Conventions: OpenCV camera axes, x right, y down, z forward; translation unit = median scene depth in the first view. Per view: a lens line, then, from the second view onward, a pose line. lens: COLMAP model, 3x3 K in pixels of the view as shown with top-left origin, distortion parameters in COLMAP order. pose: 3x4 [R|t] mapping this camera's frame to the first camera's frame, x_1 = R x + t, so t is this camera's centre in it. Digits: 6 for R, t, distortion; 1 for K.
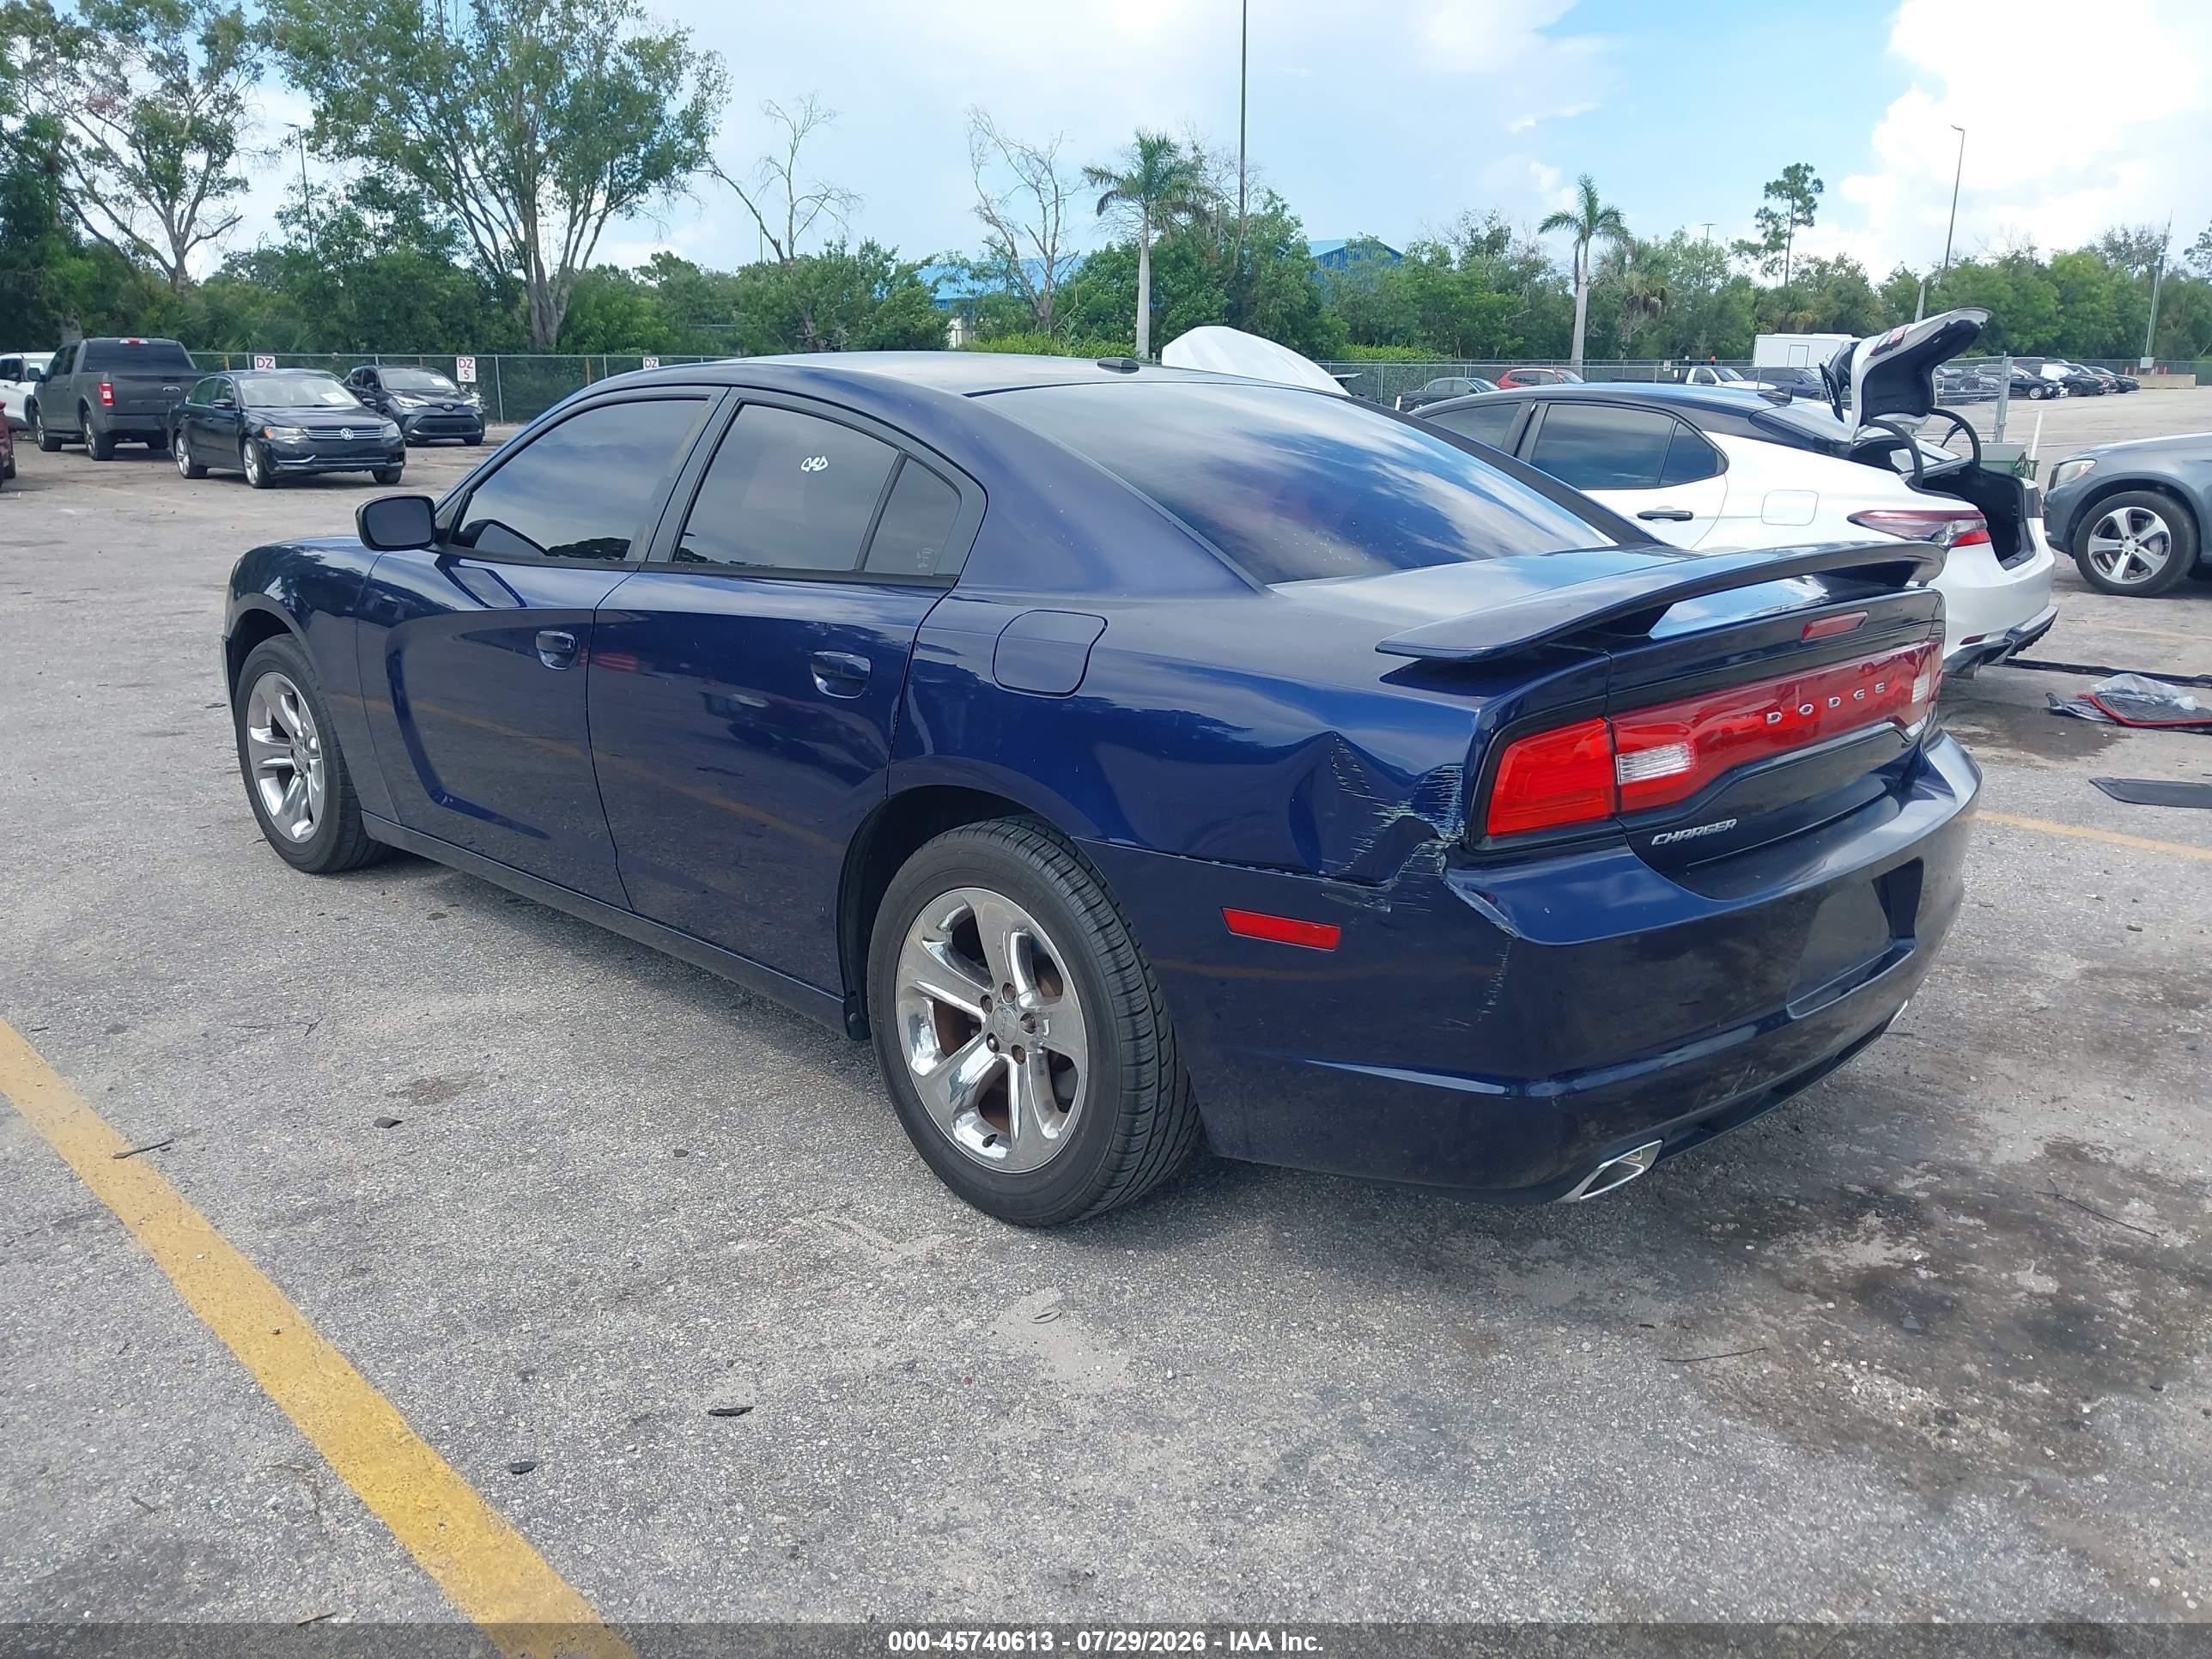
lens RADIAL K [[1746.1, 0, 1096.0], [0, 1746.1, 830.4], [0, 0, 1]] dist [-0.004405, 0.008742]
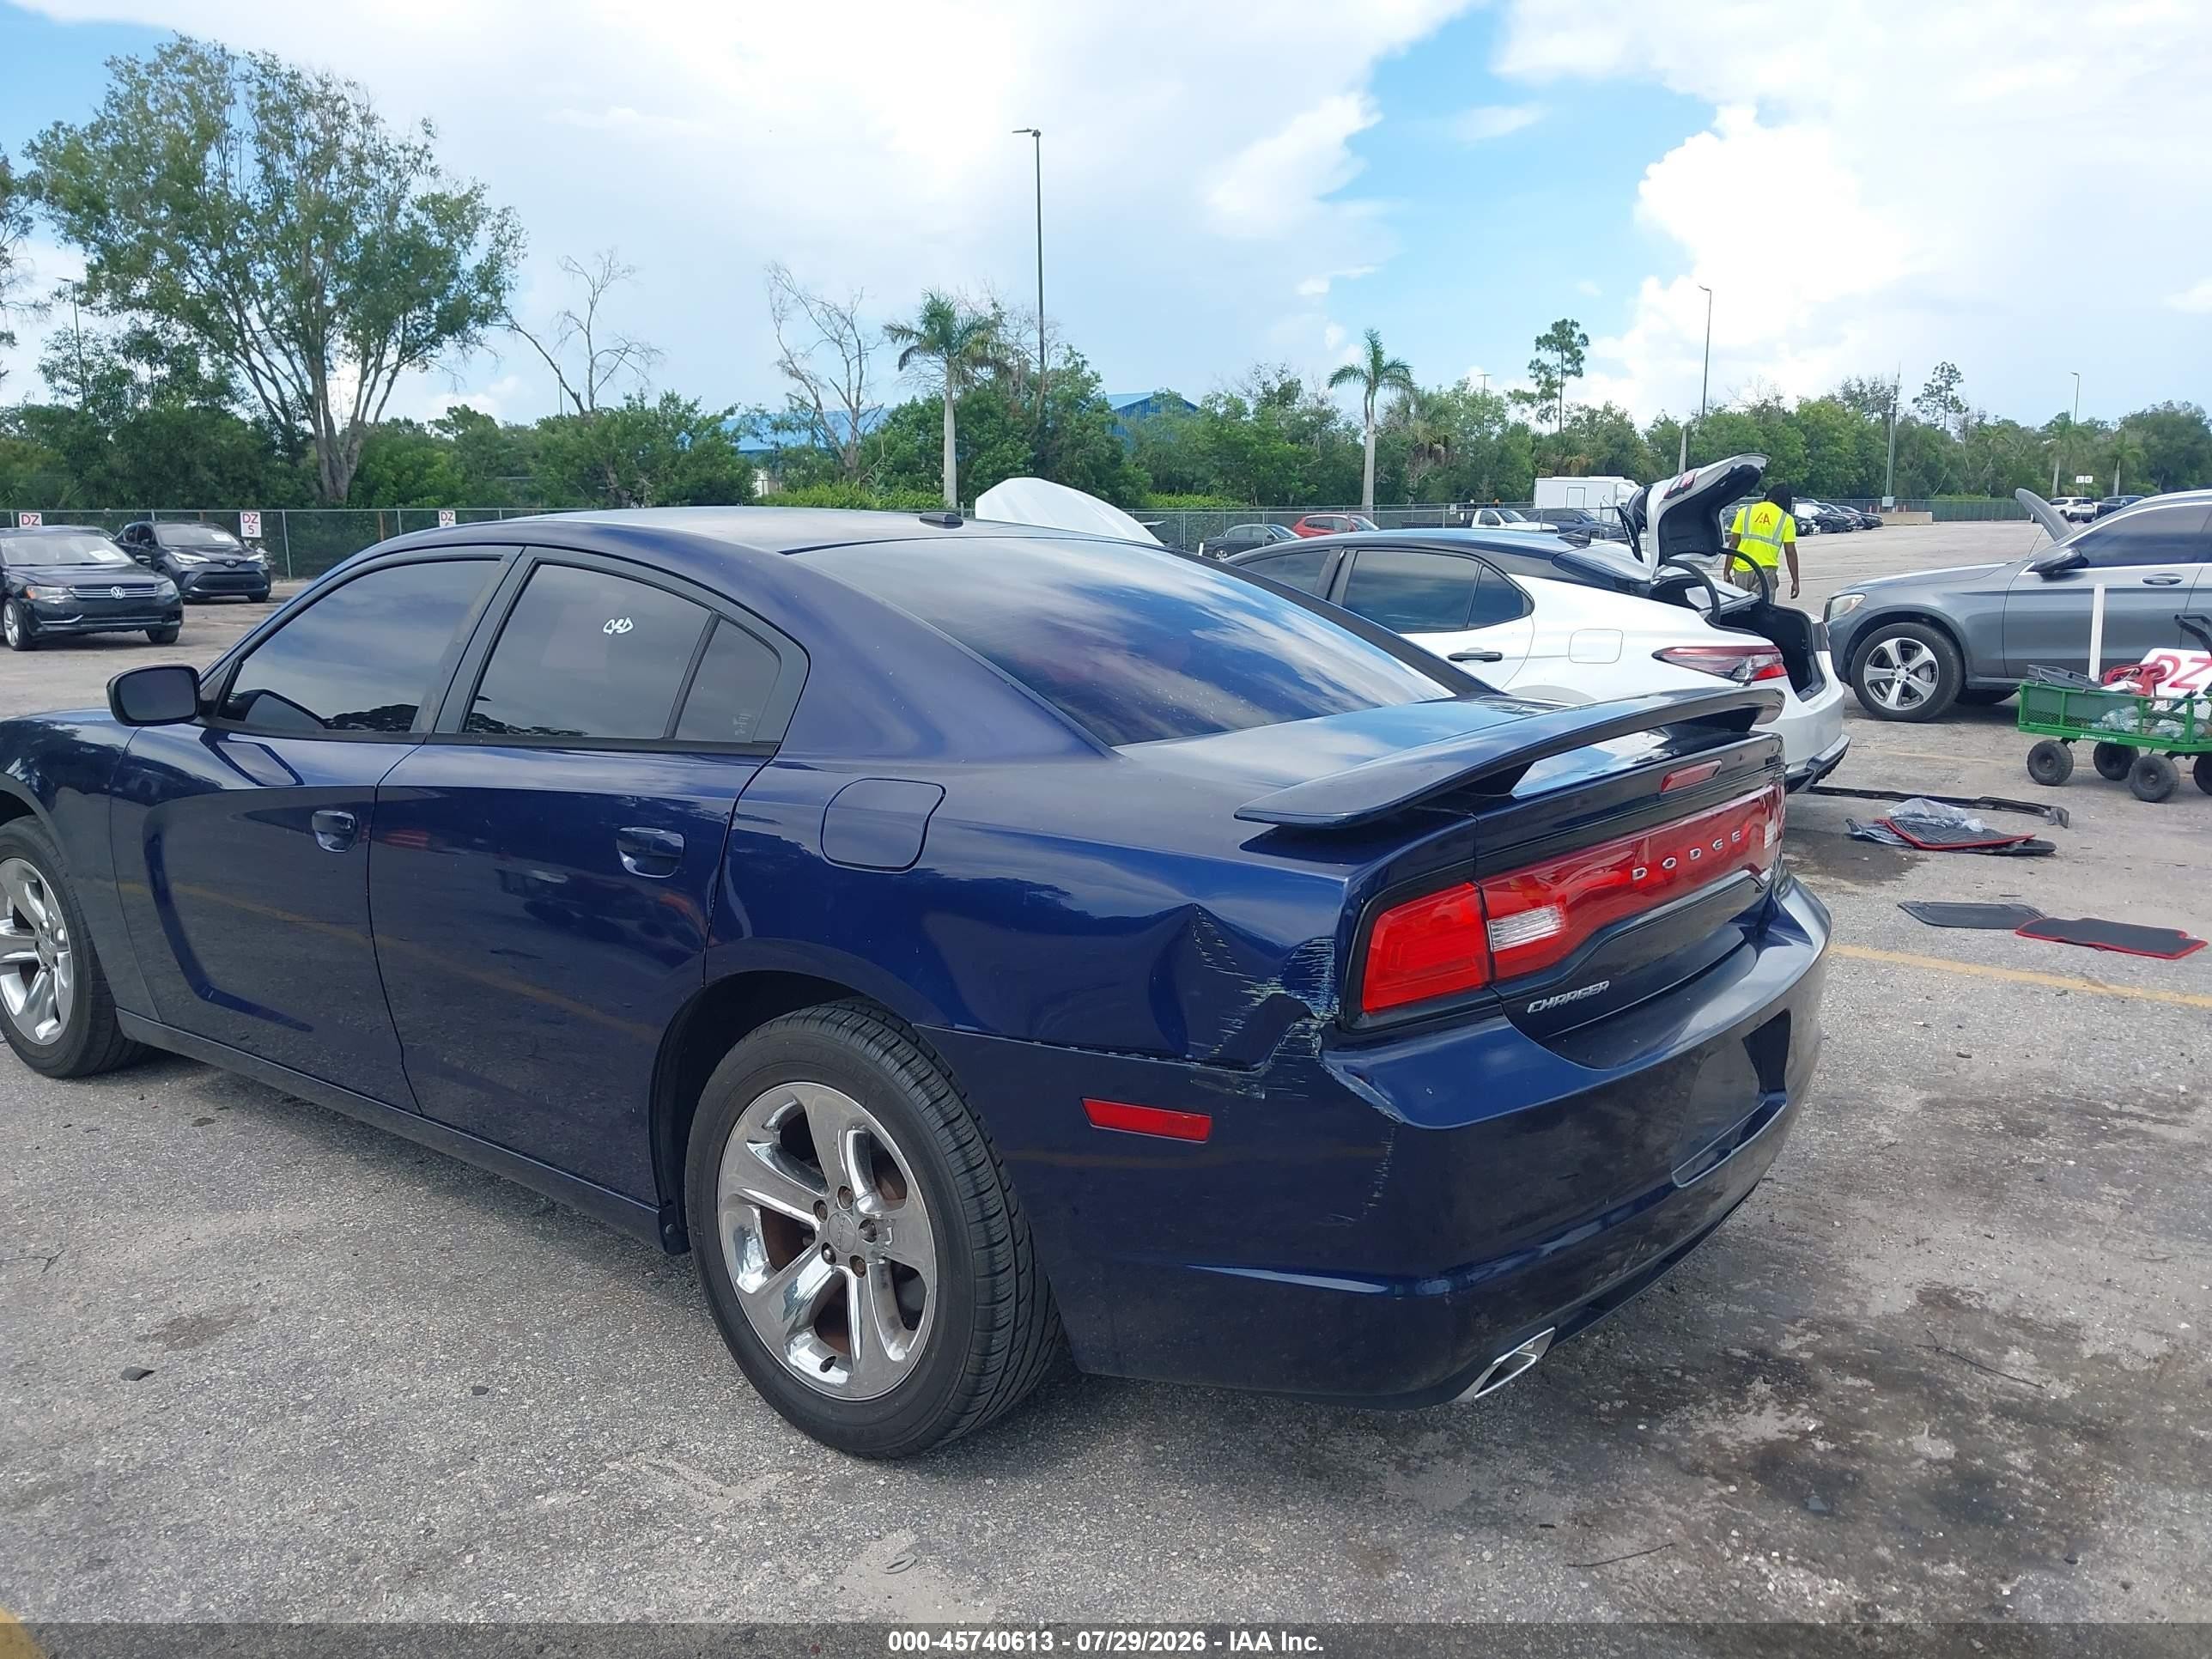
lens RADIAL K [[1746.1, 0, 1094.5], [0, 1746.1, 844.0], [0, 0, 1]] dist [-0.004405, 0.008742]
pose [[0.994184, -0.029852, 0.103476, -0.002266], [0.037288, 0.996801, -0.070693, -0.004840], [-0.101034, 0.074140, 0.992117, 0.014968]]
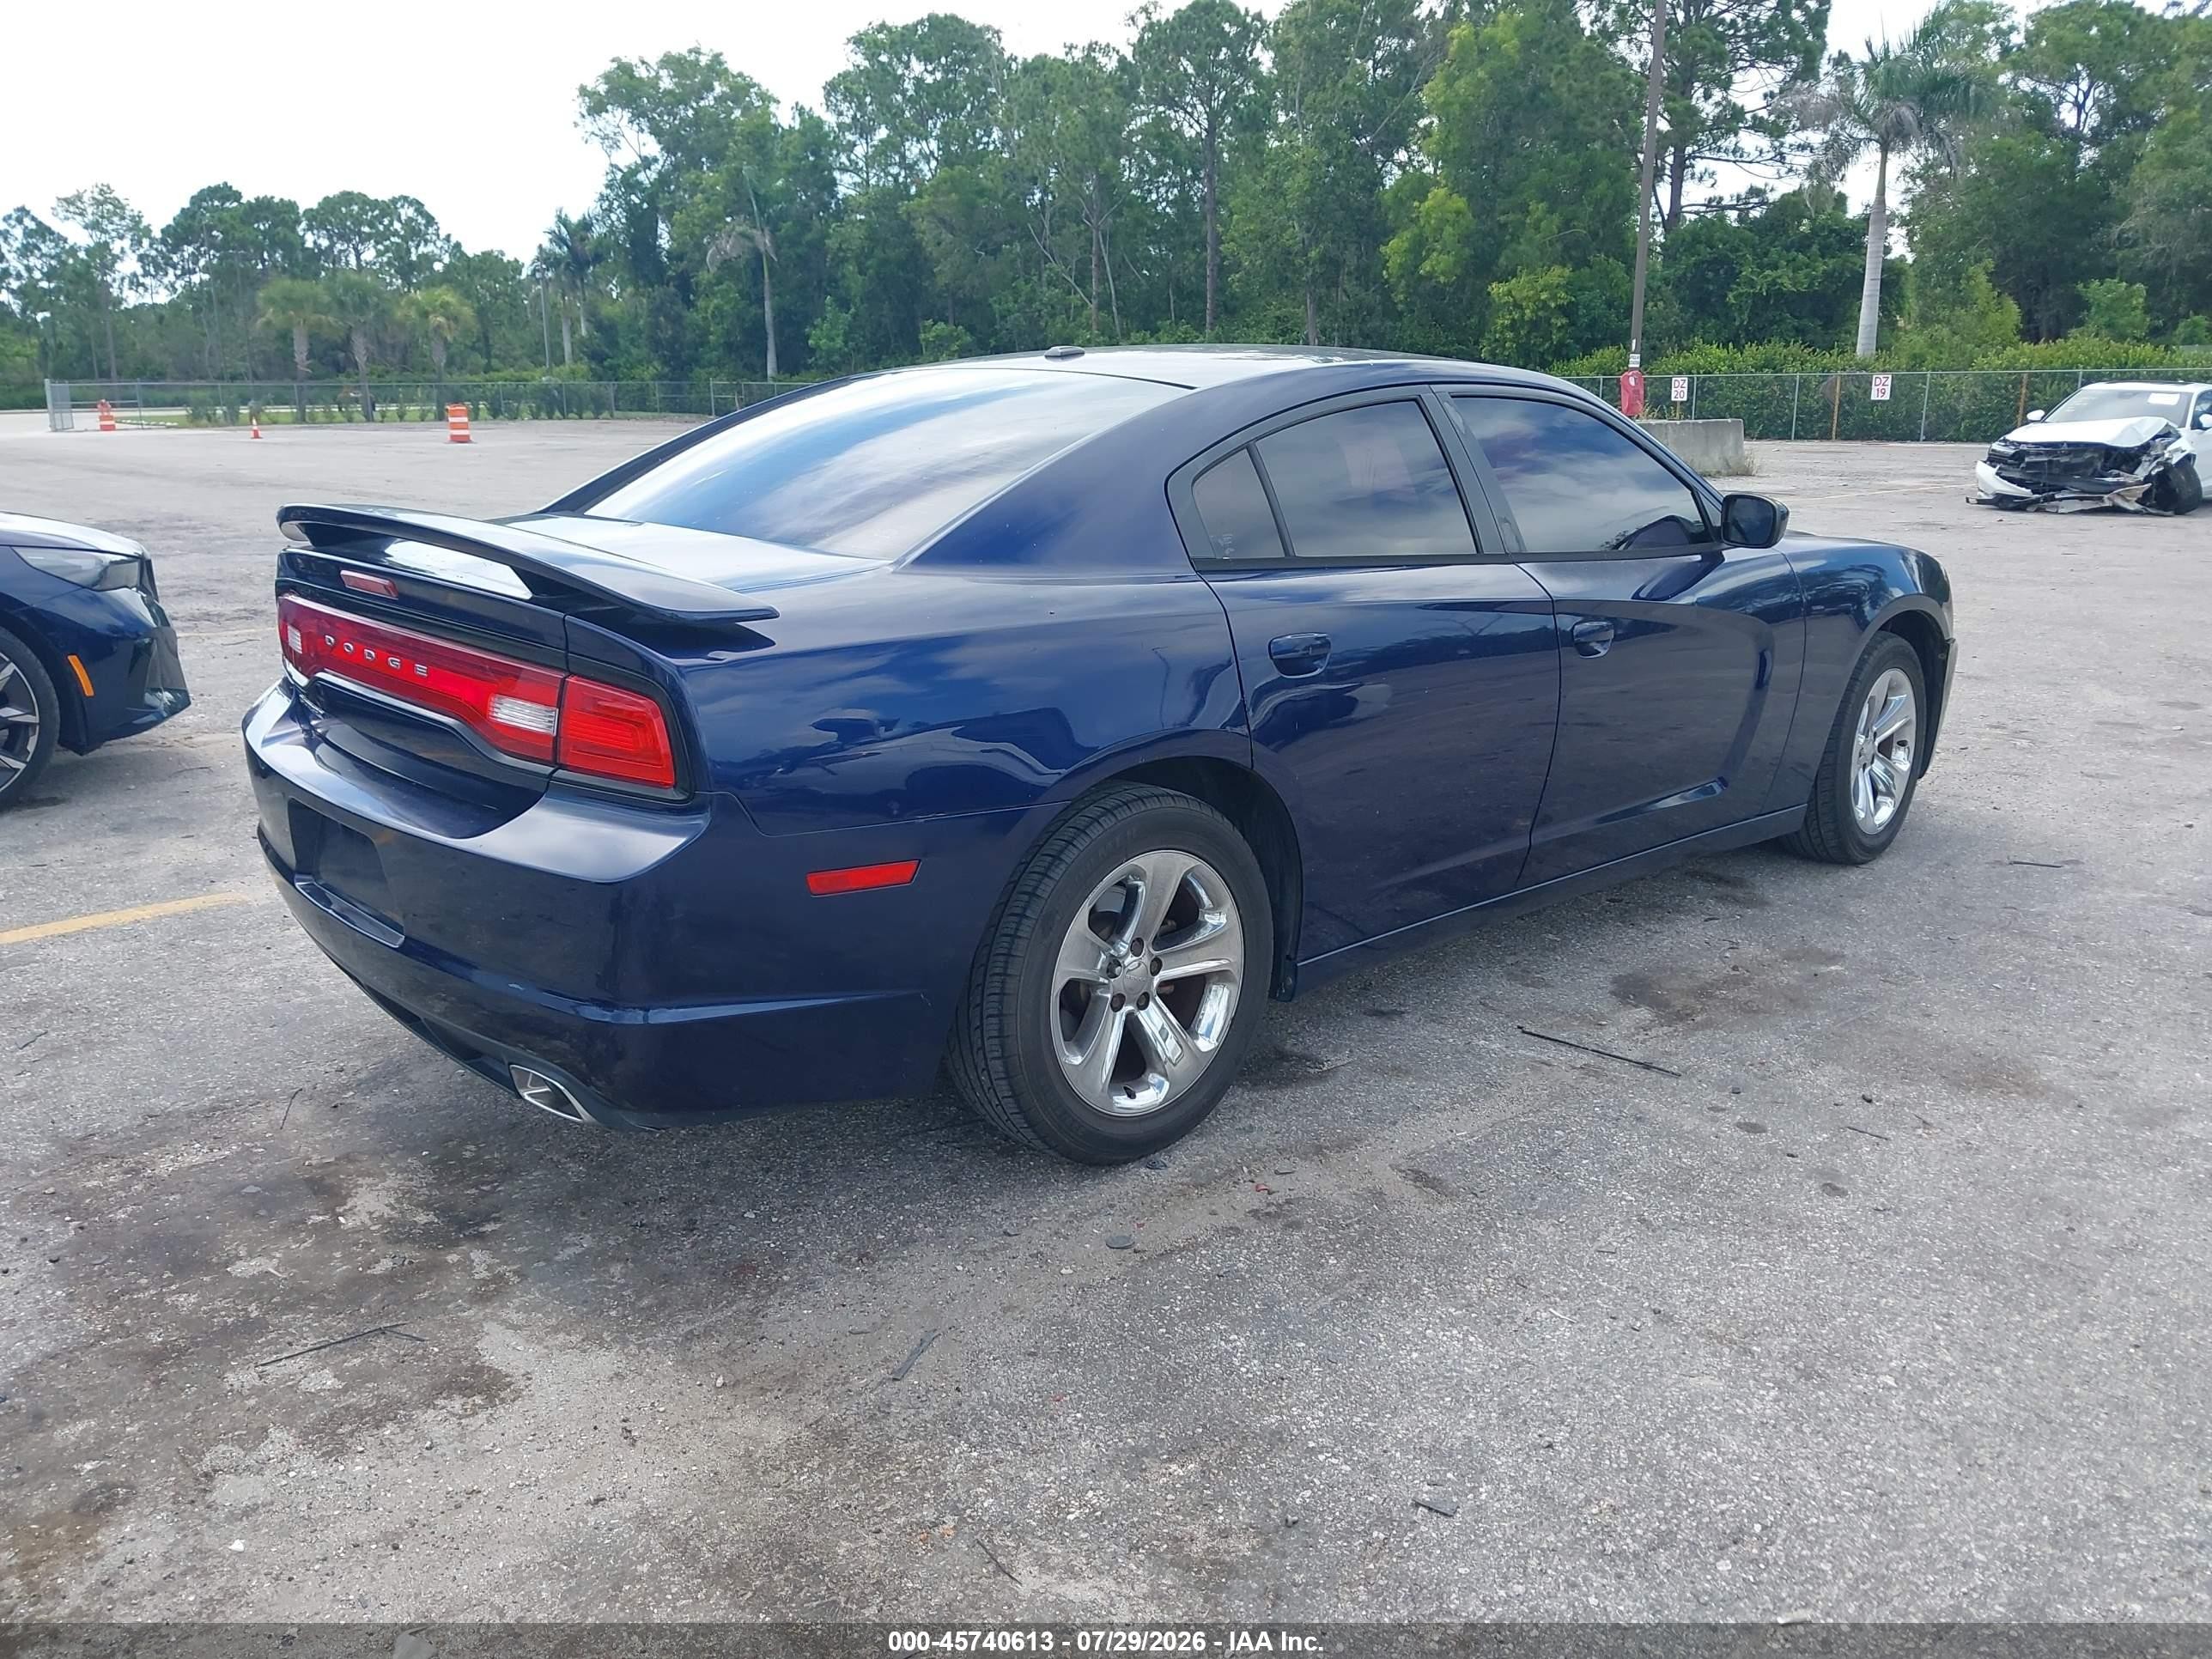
lens RADIAL K [[1746.1, 0, 1103.5], [0, 1746.1, 859.2], [0, 0, 1]] dist [-0.004405, 0.008742]
pose [[-0.036197, 0.261476, -0.964531, 0.314740], [-0.258968, 0.929739, 0.261763, -0.075548], [0.965207, 0.259258, 0.034060, 0.305389]]
